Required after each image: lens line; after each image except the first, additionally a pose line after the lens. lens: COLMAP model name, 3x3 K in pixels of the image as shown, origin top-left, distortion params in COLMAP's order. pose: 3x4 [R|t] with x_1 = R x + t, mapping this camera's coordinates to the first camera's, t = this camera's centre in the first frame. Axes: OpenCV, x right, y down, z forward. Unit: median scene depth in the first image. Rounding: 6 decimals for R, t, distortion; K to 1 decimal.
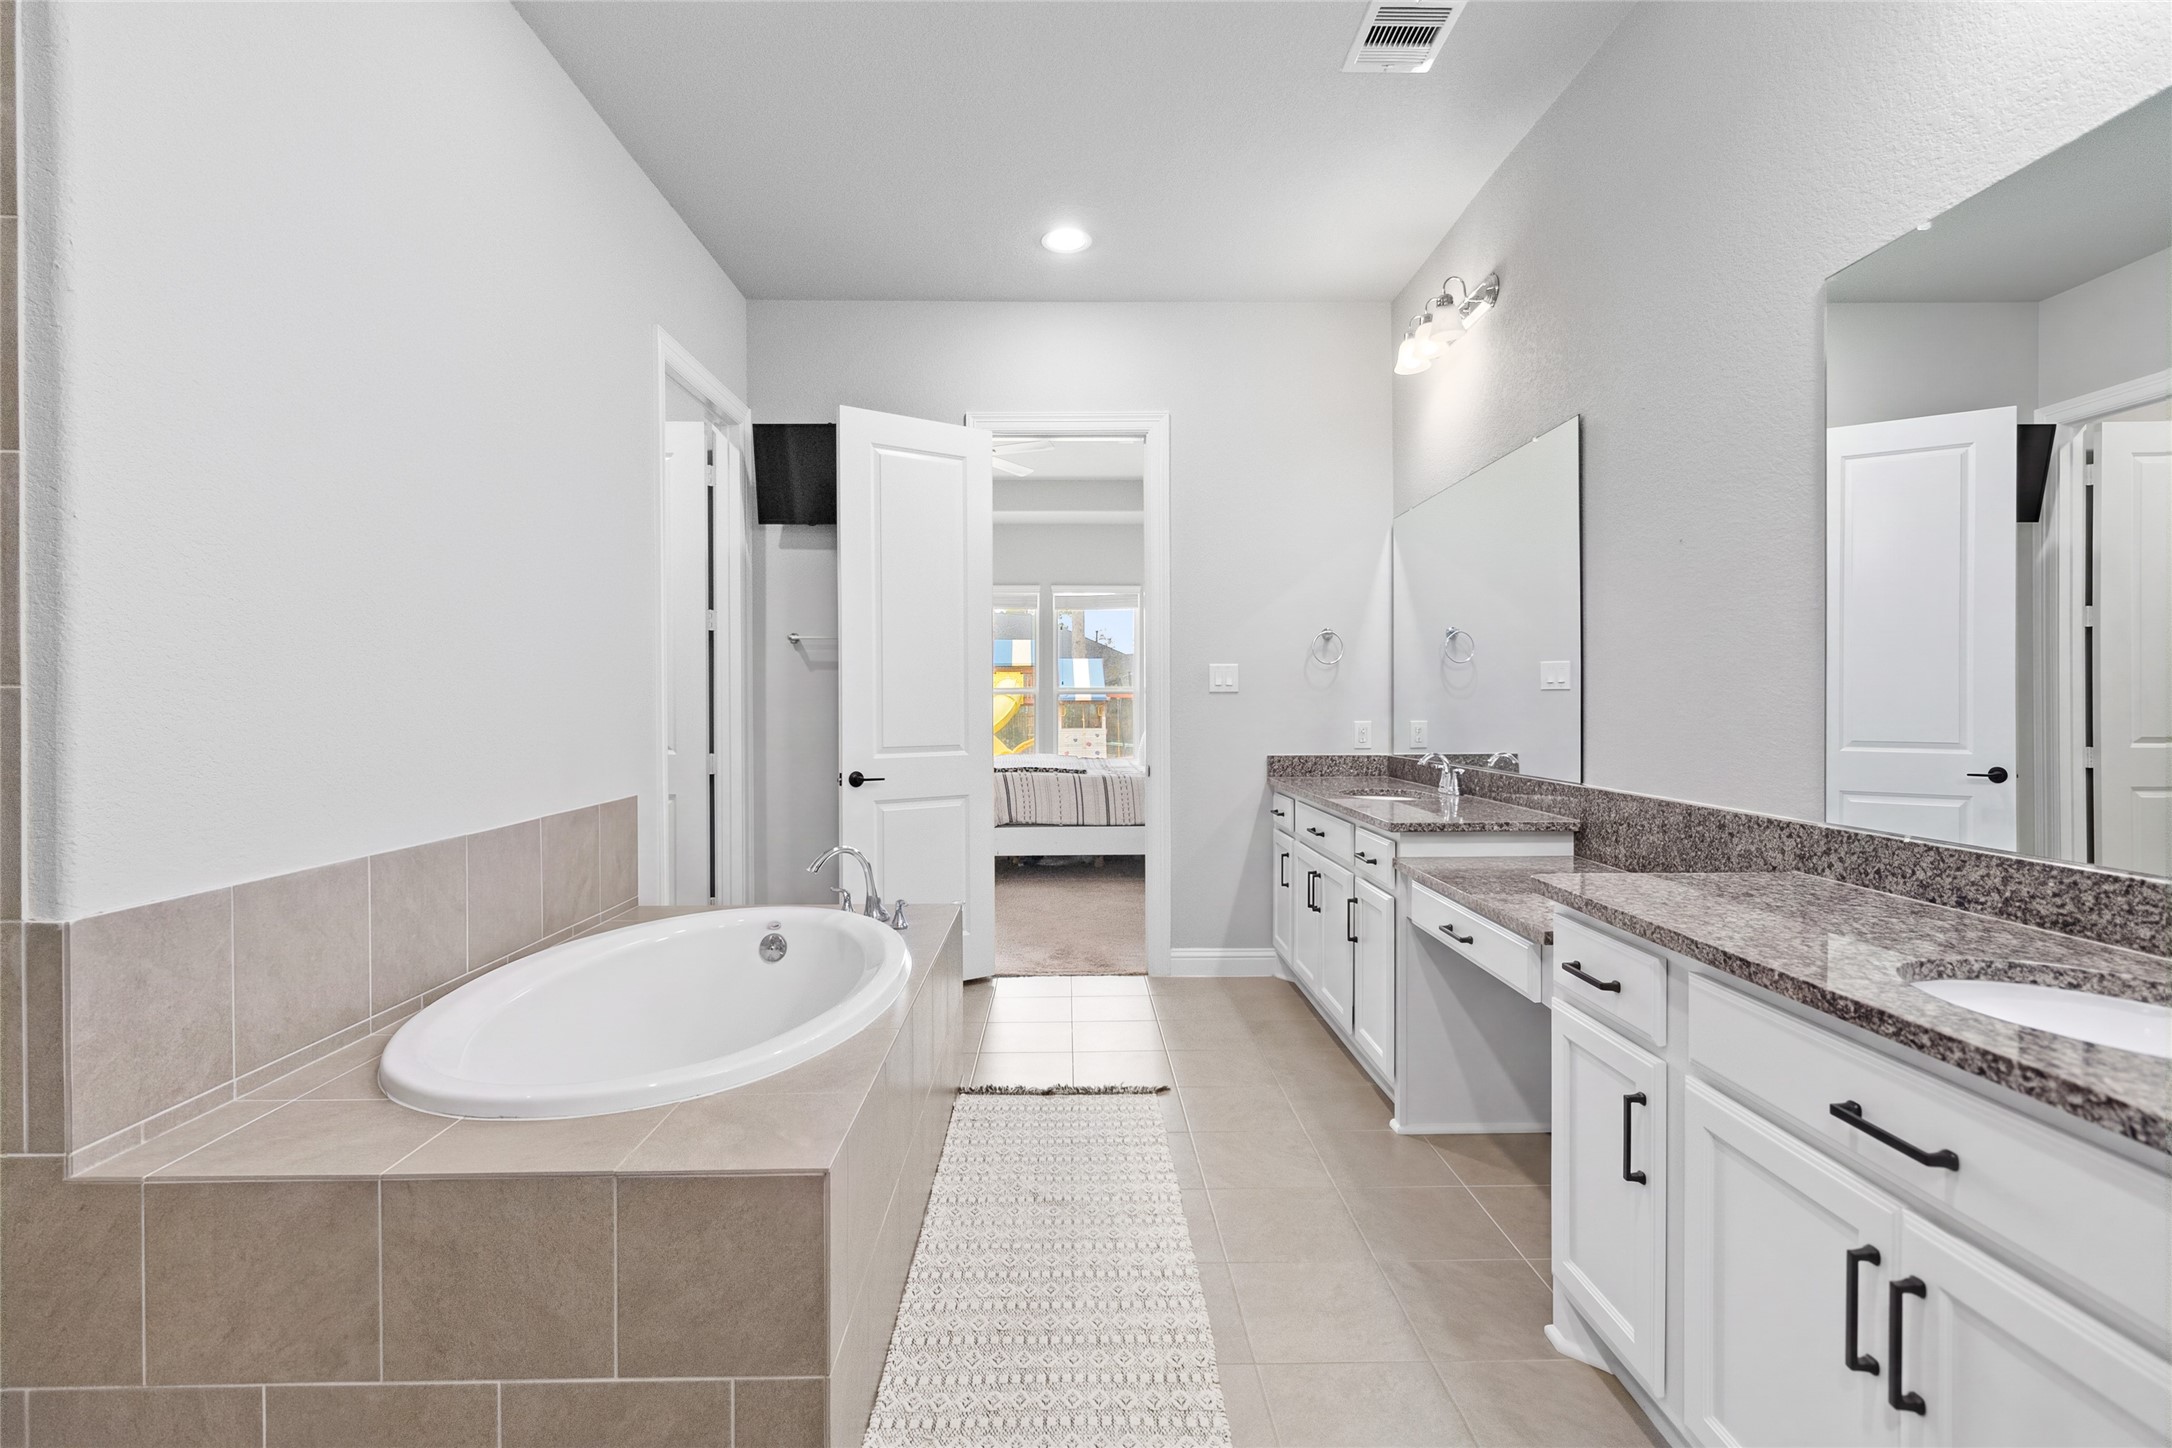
lens RADIAL K [[1012.4, 0, 1070.5], [0, 1012.4, 717.9], [0, 0, 1]] dist [0.000346, 0.000615]
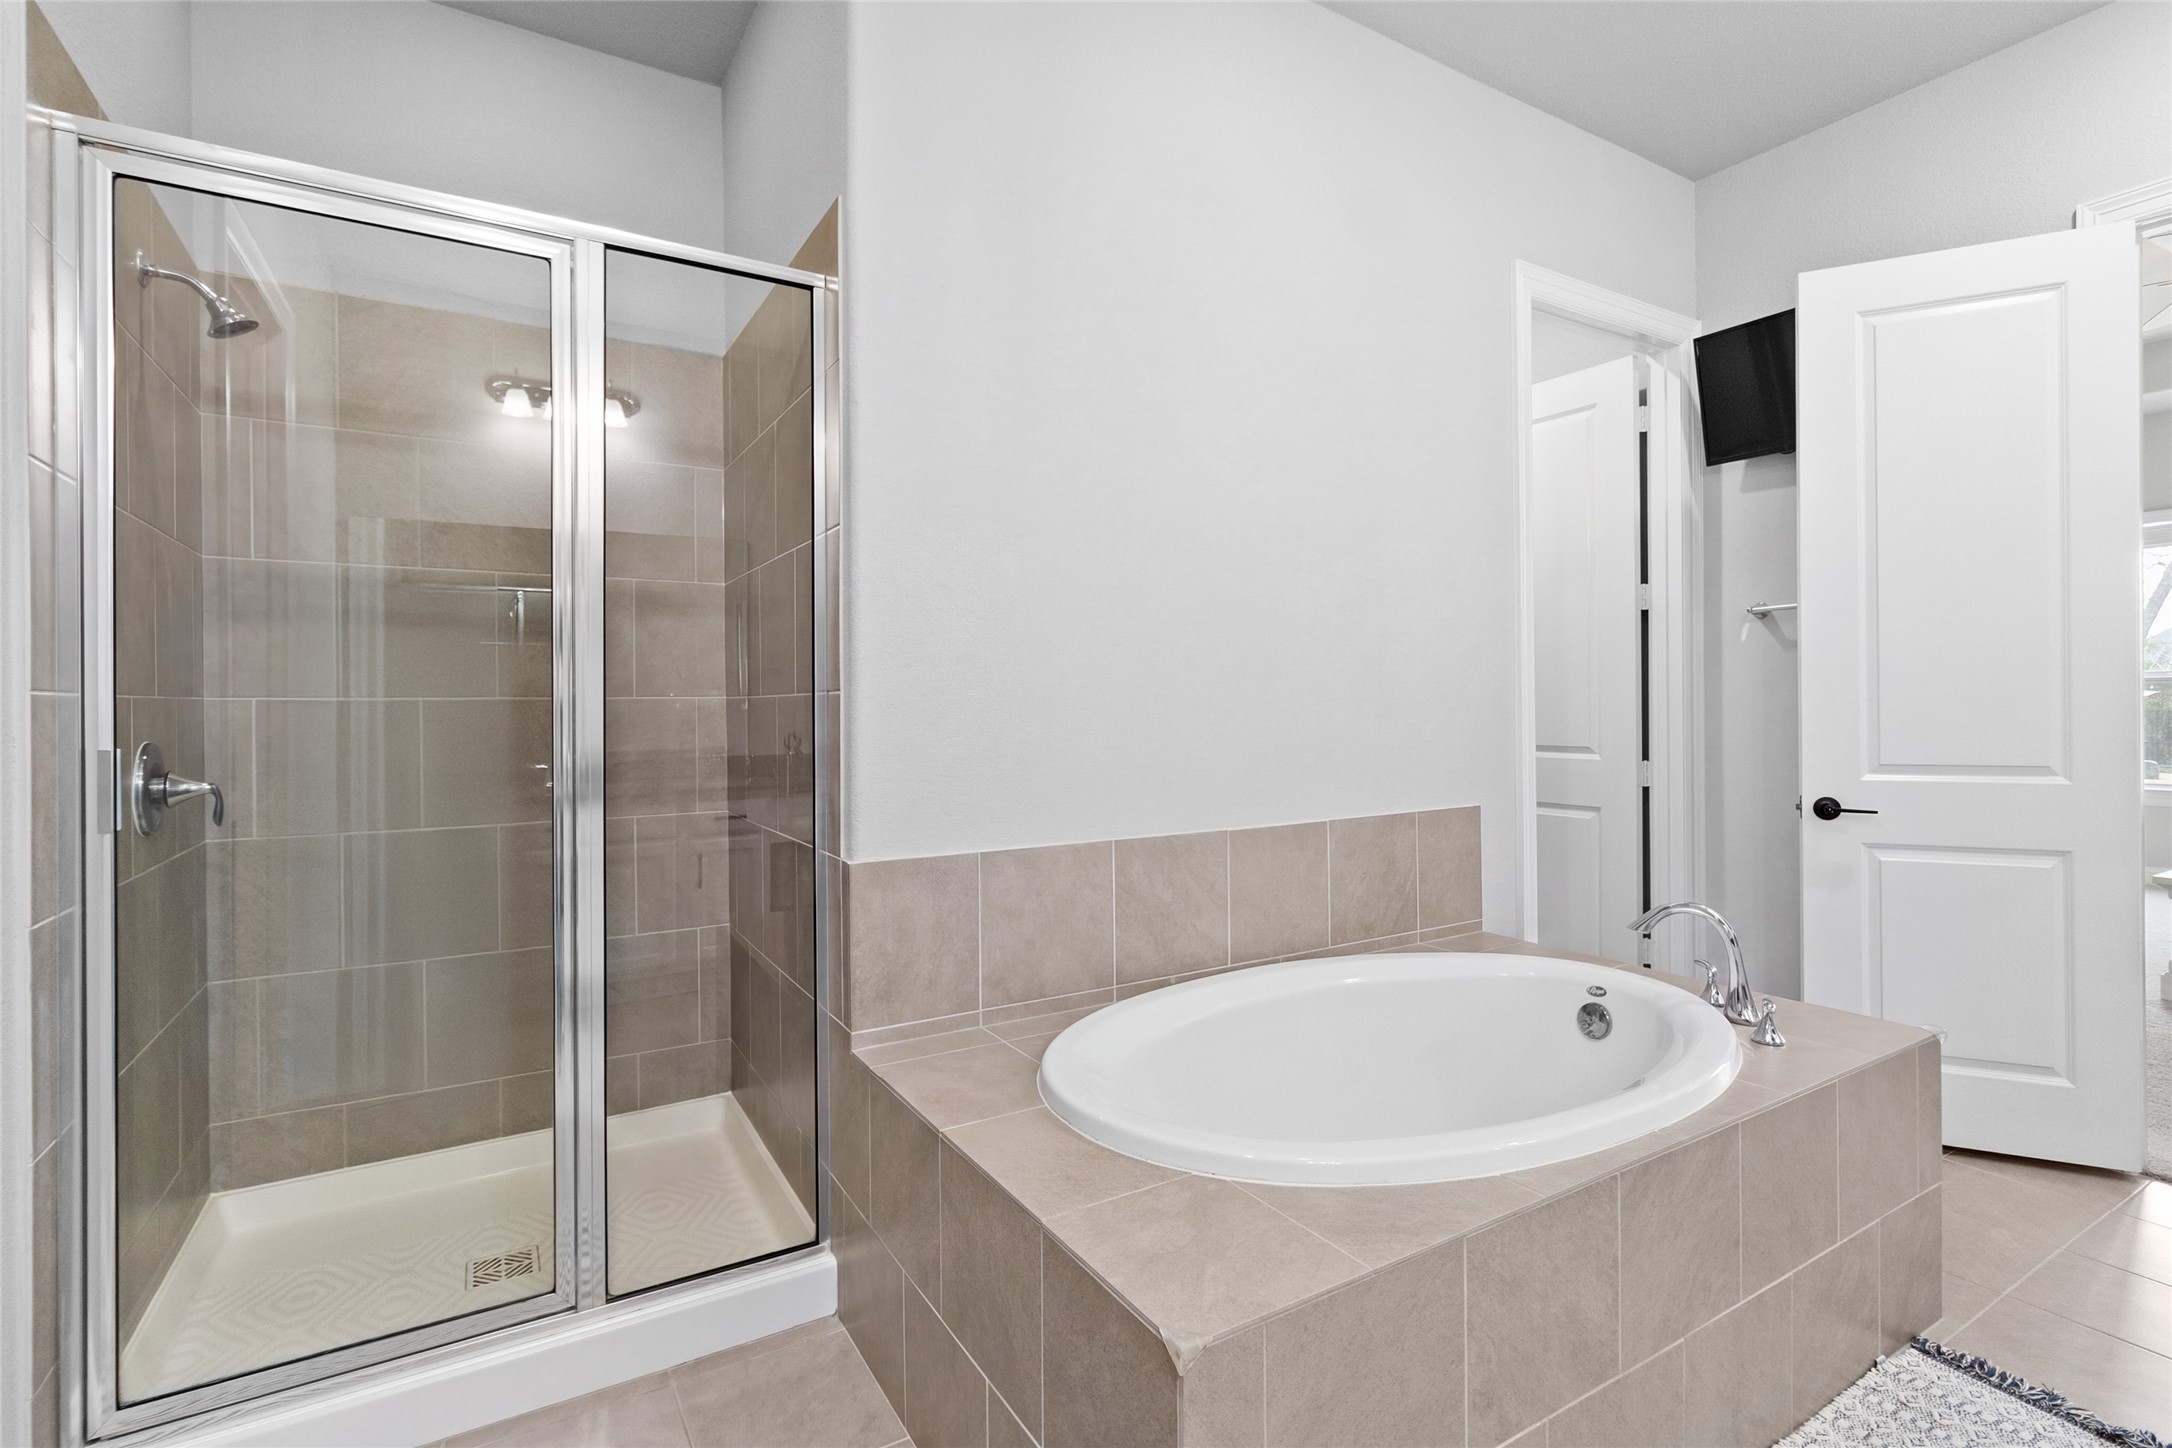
lens RADIAL K [[1012.4, 0, 1081.9], [0, 1012.4, 709.0], [0, 0, 1]] dist [0.000346, 0.000615]
pose [[0.500604, 0.005492, -0.865659, 0.149497], [-0.006604, 0.999975, 0.002526, -0.006471], [0.865651, 0.004453, 0.500628, 0.243086]]
